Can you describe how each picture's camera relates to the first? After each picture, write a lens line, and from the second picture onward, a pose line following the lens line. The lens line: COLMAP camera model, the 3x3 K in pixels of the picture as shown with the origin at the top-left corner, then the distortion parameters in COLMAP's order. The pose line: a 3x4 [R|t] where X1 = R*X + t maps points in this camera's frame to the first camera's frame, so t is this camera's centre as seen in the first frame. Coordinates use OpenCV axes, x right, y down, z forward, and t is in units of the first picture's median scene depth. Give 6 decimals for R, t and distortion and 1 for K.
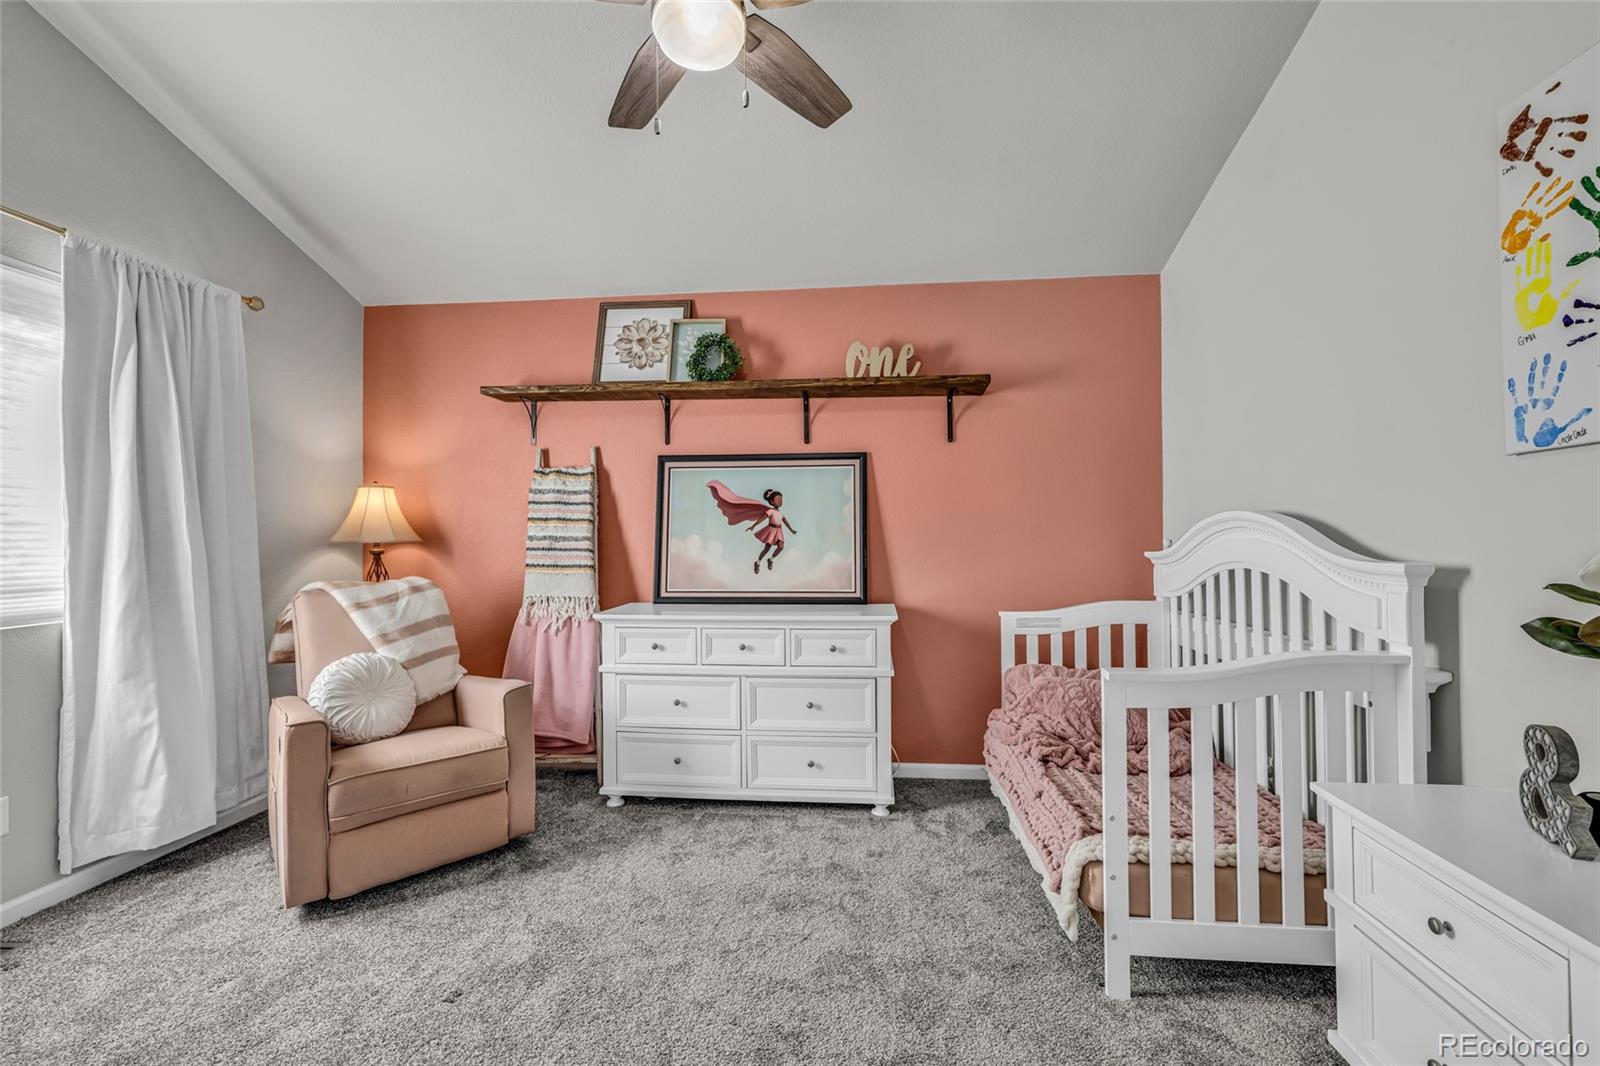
lens RADIAL K [[688.5, 0, 806.7], [0, 688.5, 531.4], [0, 0, 1]] dist [-0.000920, 0.000022]
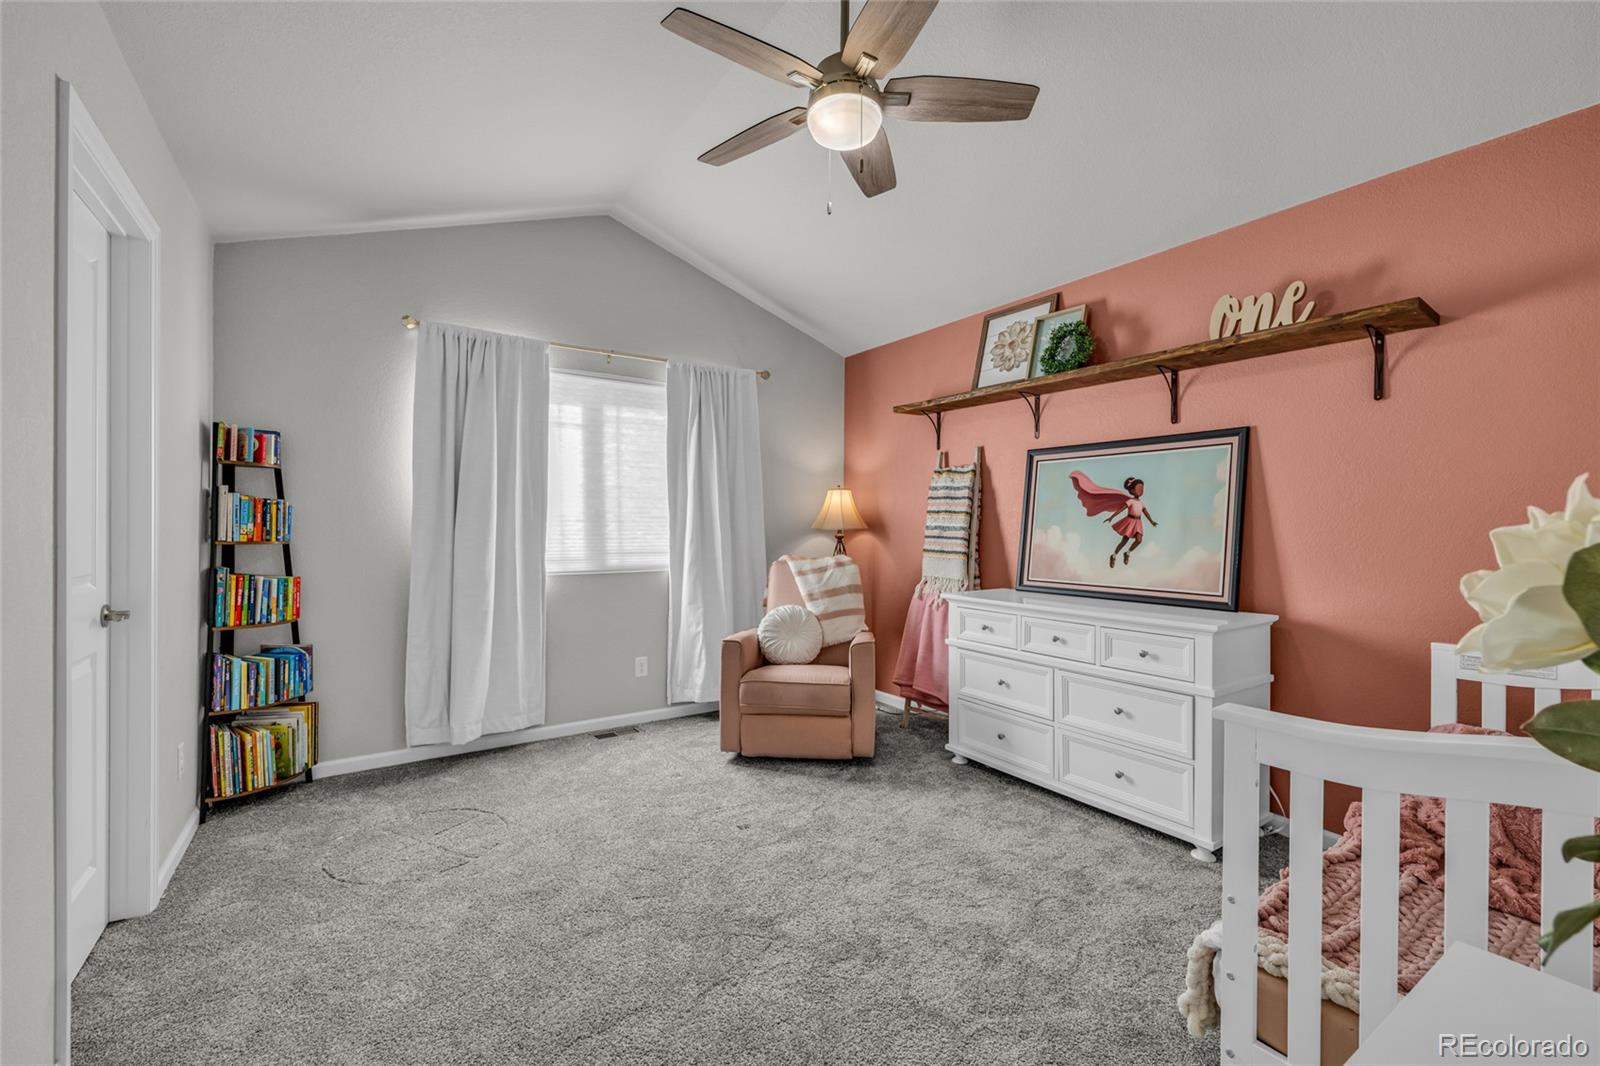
lens RADIAL K [[688.5, 0, 804.0], [0, 688.5, 529.0], [0, 0, 1]] dist [-0.000920, 0.000022]
pose [[0.623710, 0.011370, -0.781573, 0.427326], [-0.002892, 0.999921, 0.012238, -0.002220], [0.781650, -0.005372, 0.623694, 0.087489]]
